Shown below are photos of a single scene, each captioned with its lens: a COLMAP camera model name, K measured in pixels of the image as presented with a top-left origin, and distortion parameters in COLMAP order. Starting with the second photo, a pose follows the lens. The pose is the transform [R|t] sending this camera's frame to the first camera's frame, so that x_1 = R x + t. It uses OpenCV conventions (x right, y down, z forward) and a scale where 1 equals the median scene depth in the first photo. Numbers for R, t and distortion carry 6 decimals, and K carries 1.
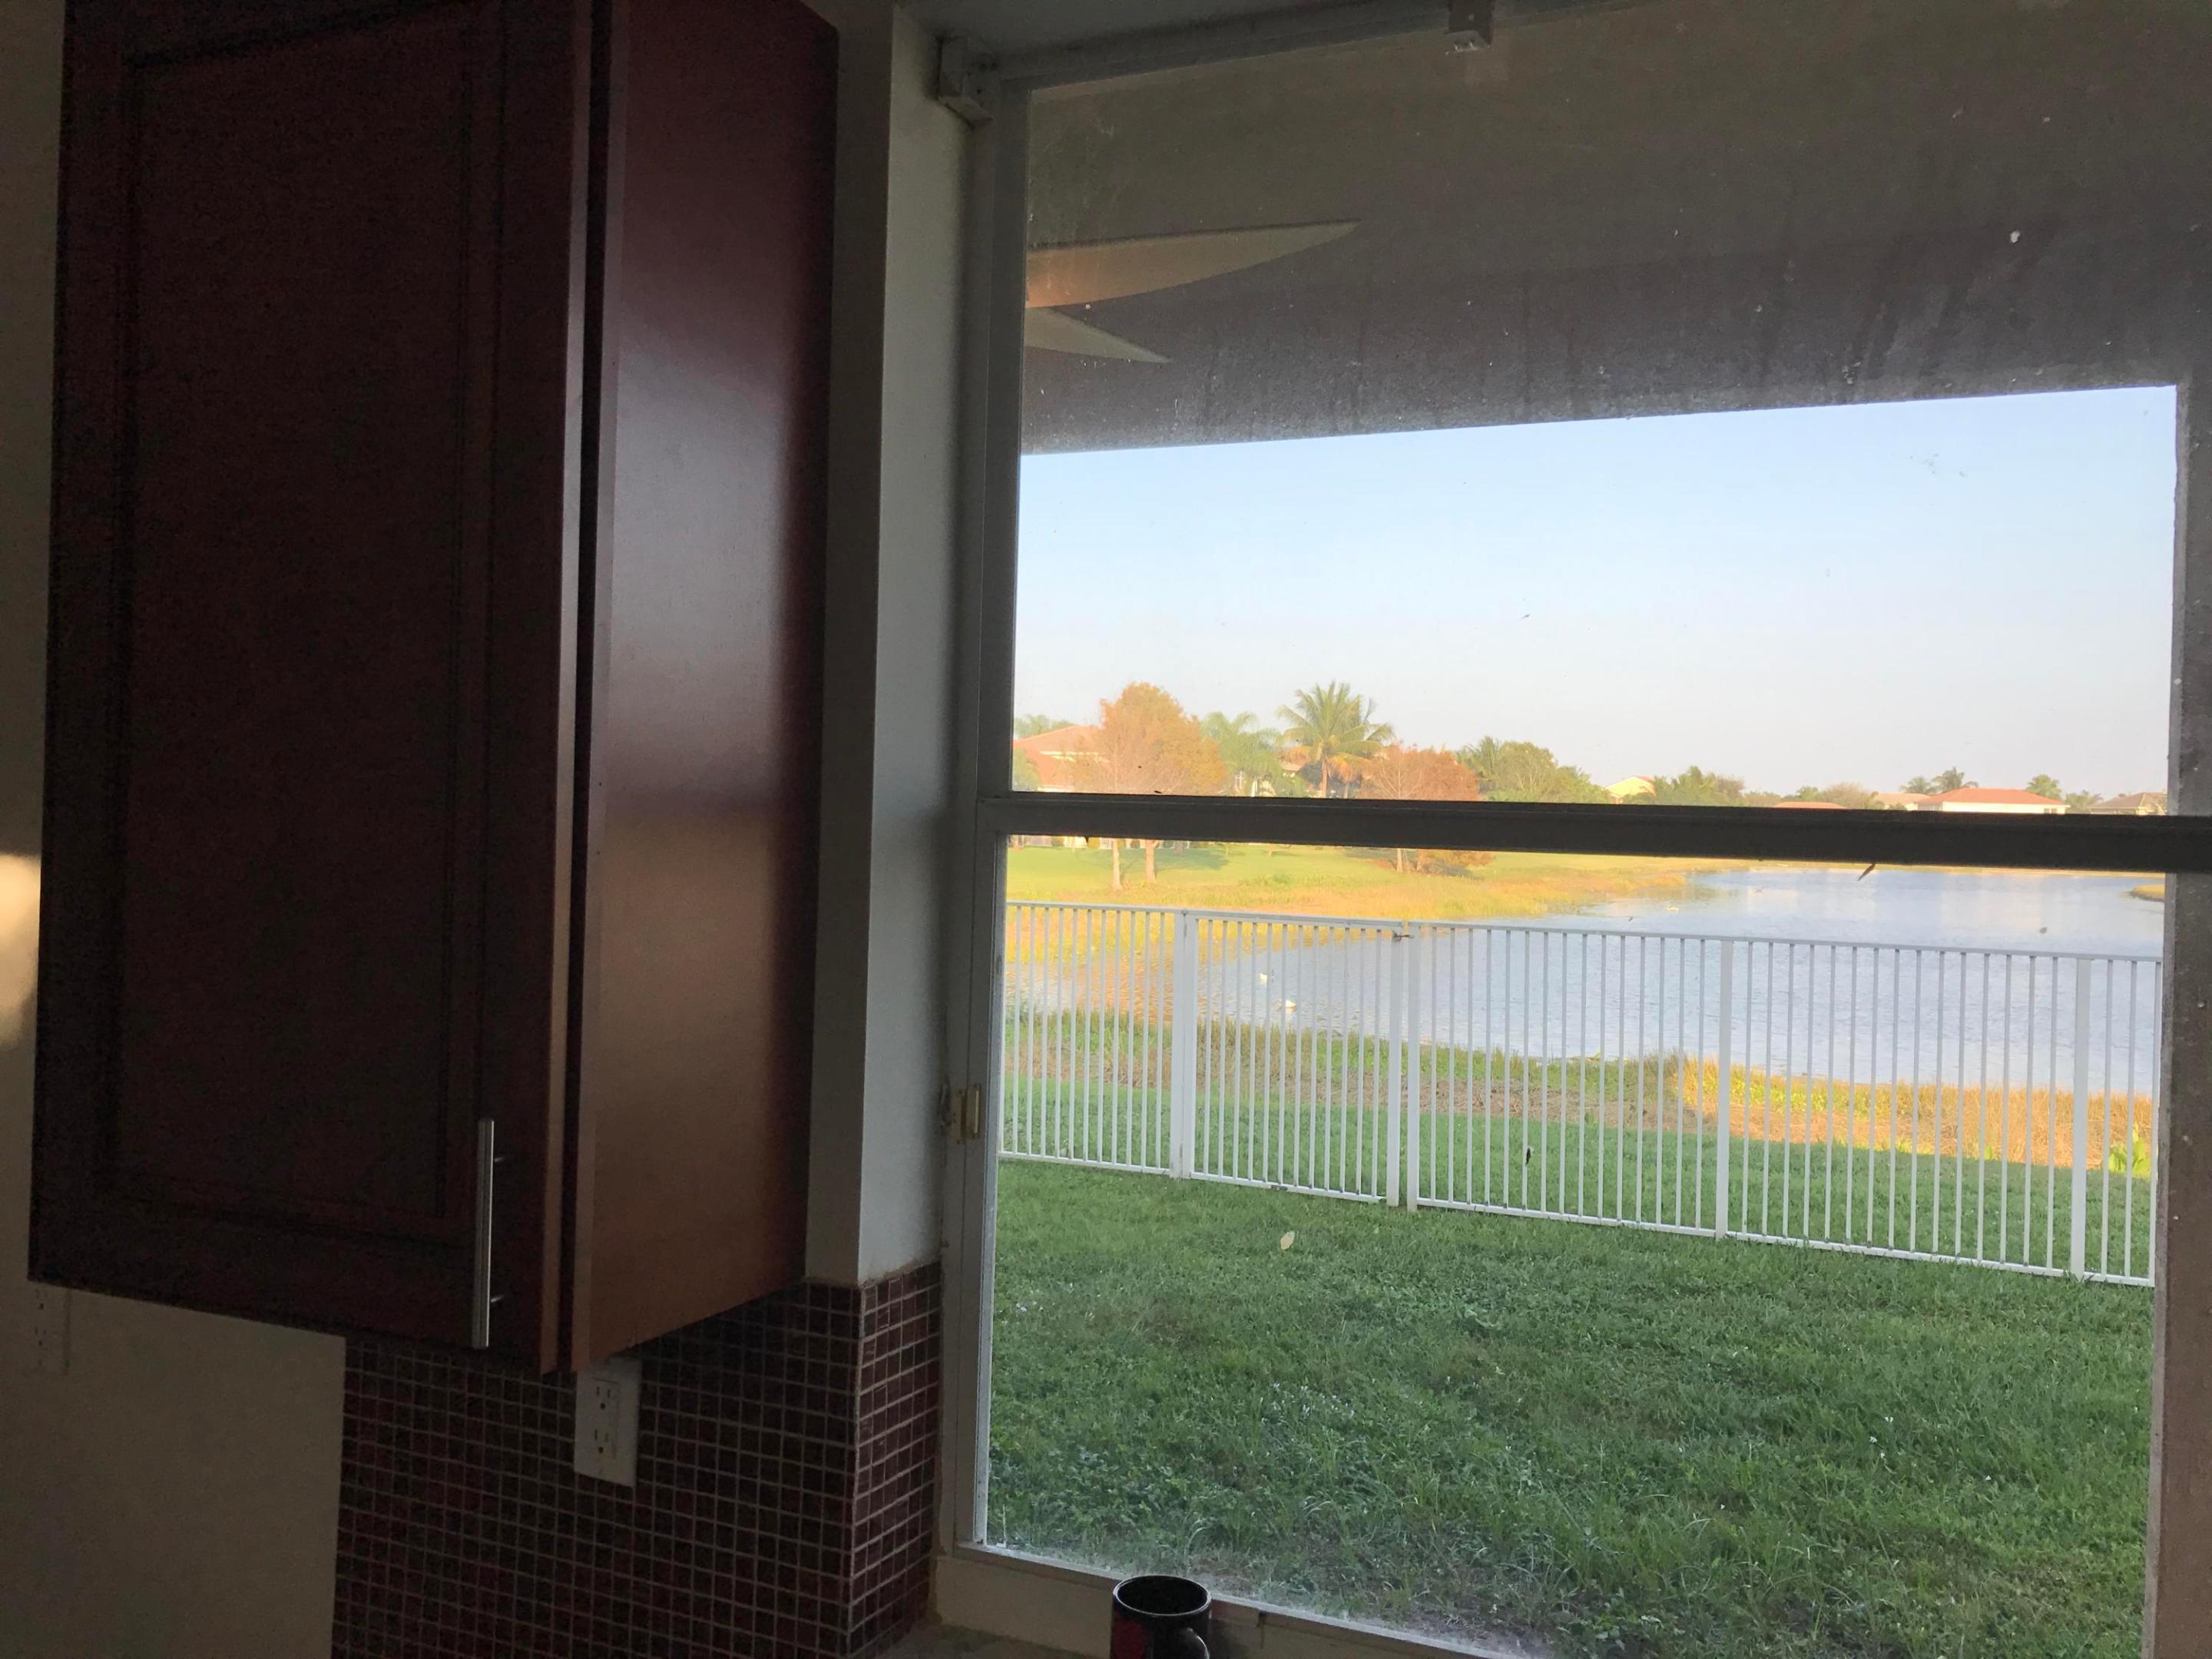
lens RADIAL K [[1810.9, 0, 1106.0], [0, 1810.9, 829.5], [0, 0, 1]] dist [0.119609, -0.292092]
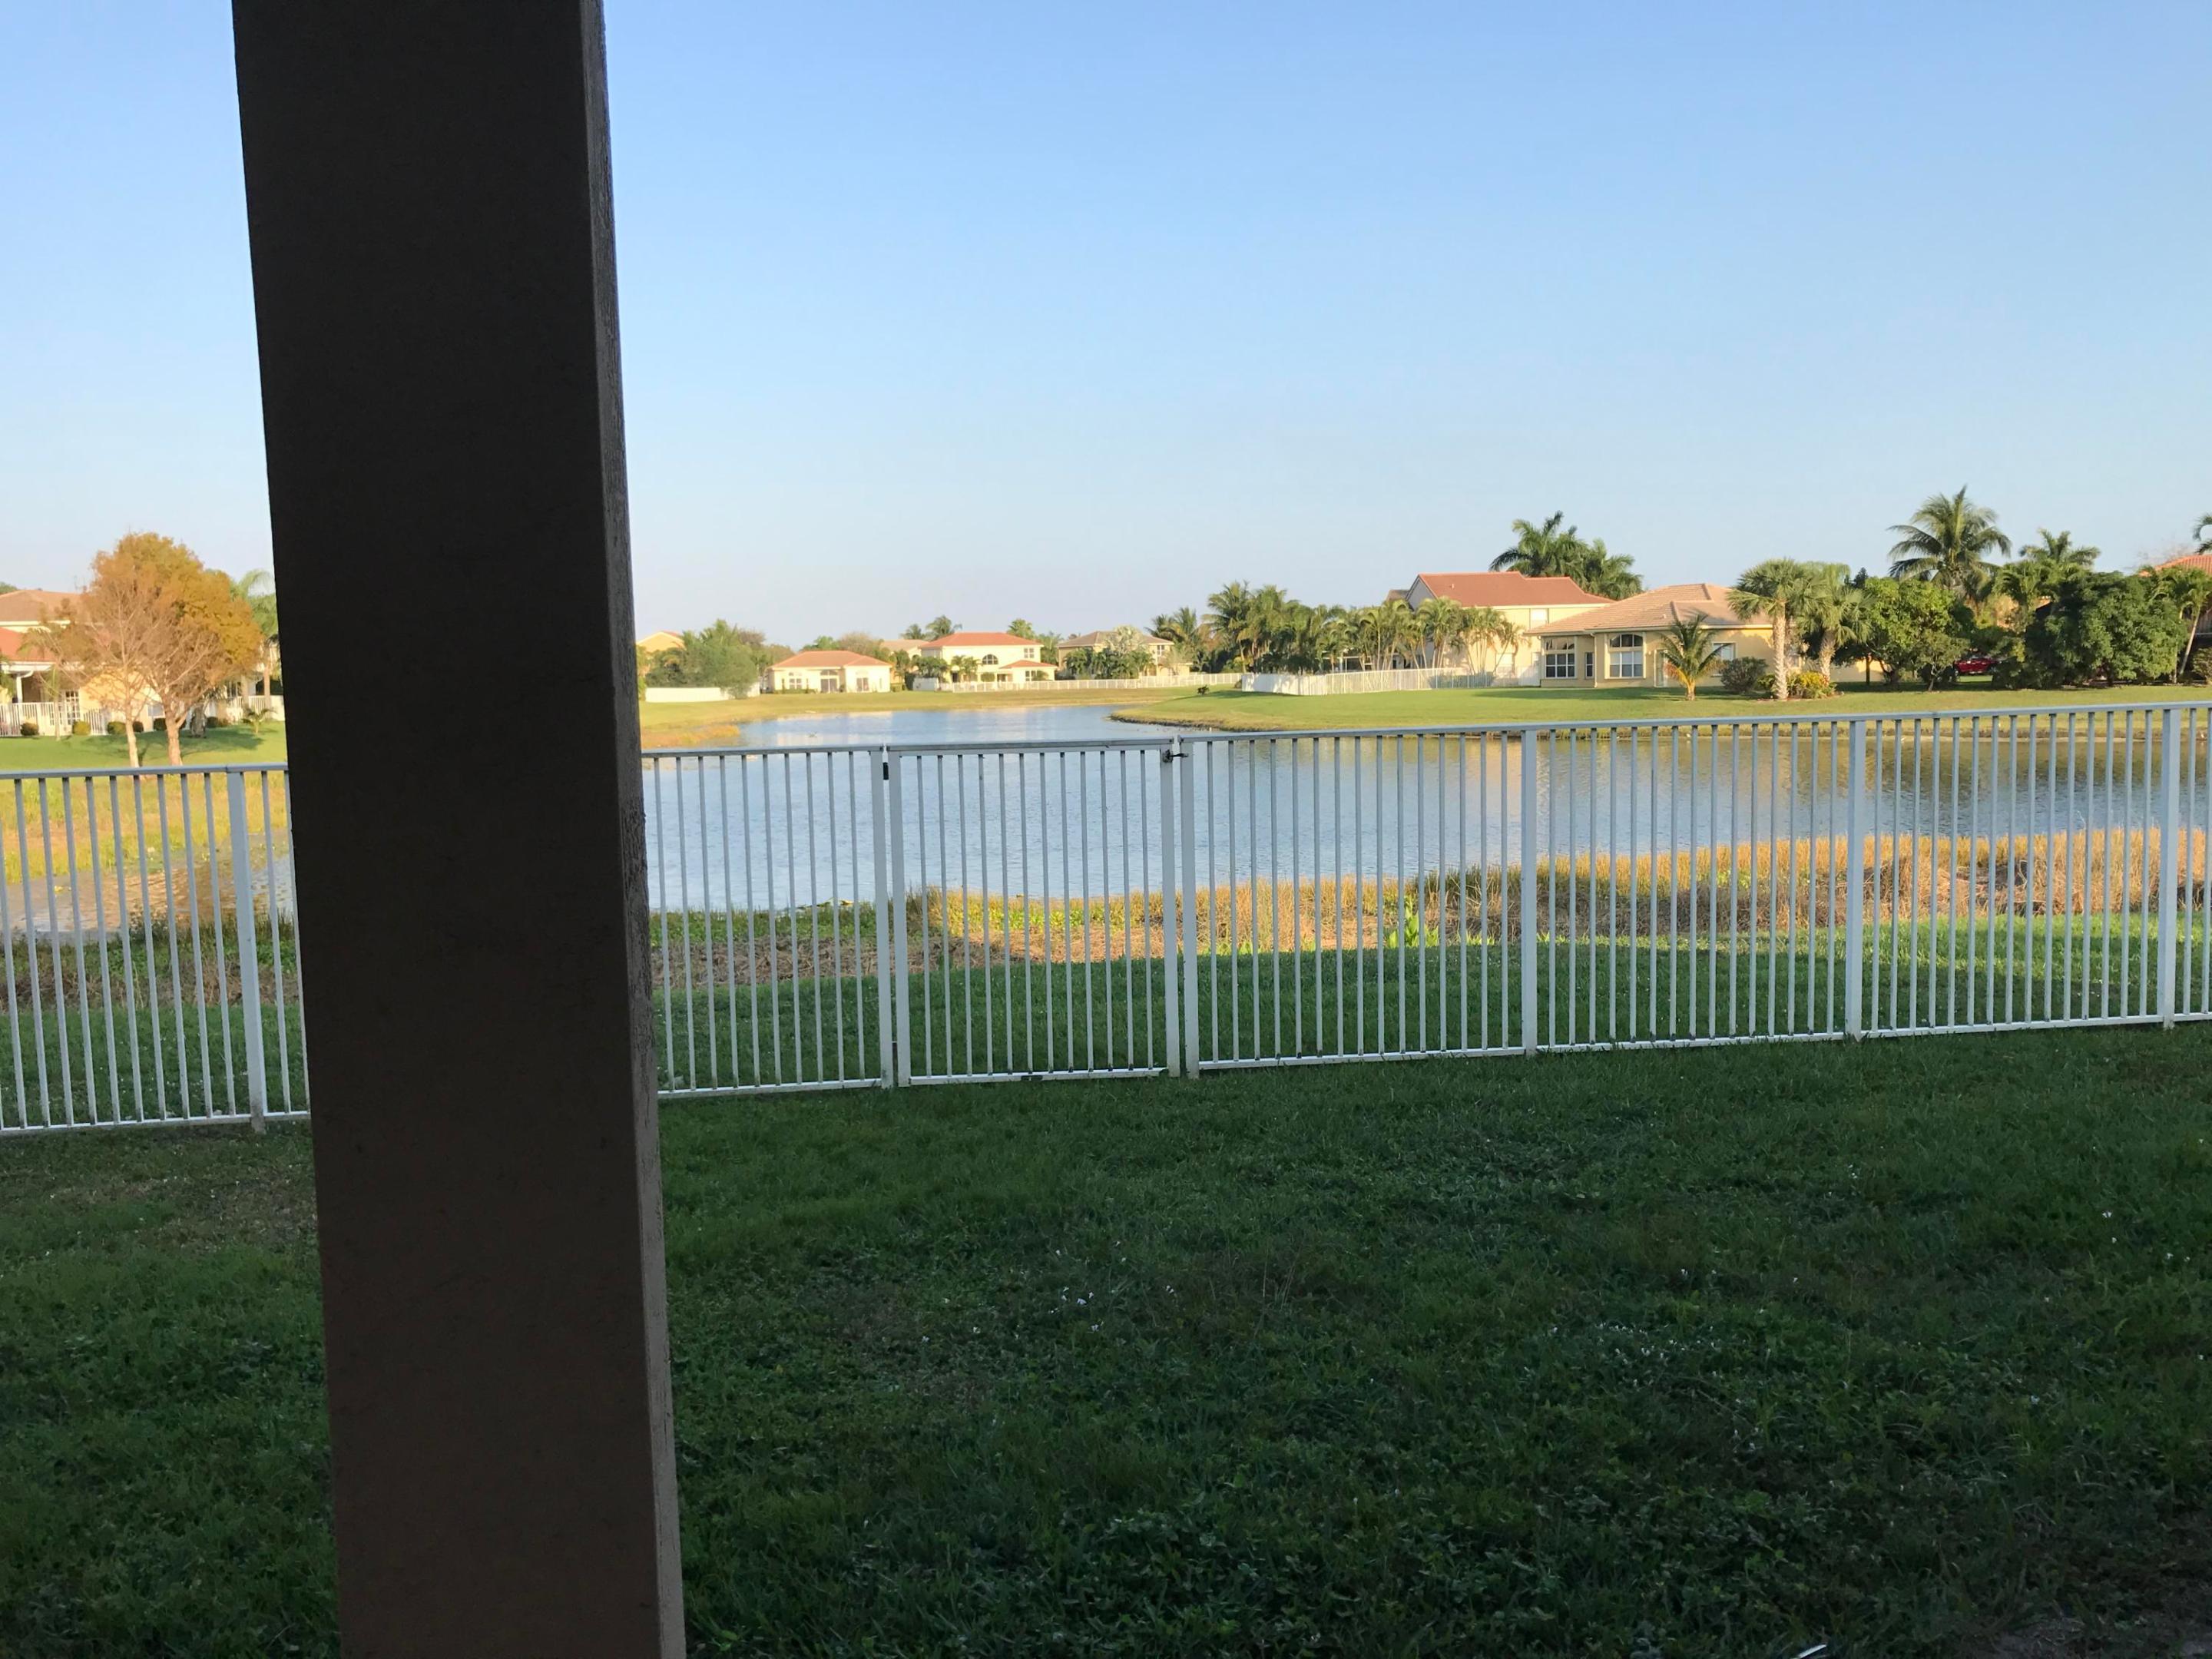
lens RADIAL K [[1810.9, 0, 1106.0], [0, 1810.9, 829.5], [0, 0, 1]] dist [0.119609, -0.292092]
pose [[0.863996, -0.091293, 0.495152, -0.212604], [0.052826, 0.994433, 0.091170, 0.013705], [-0.500719, -0.052613, 0.864009, 0.241610]]
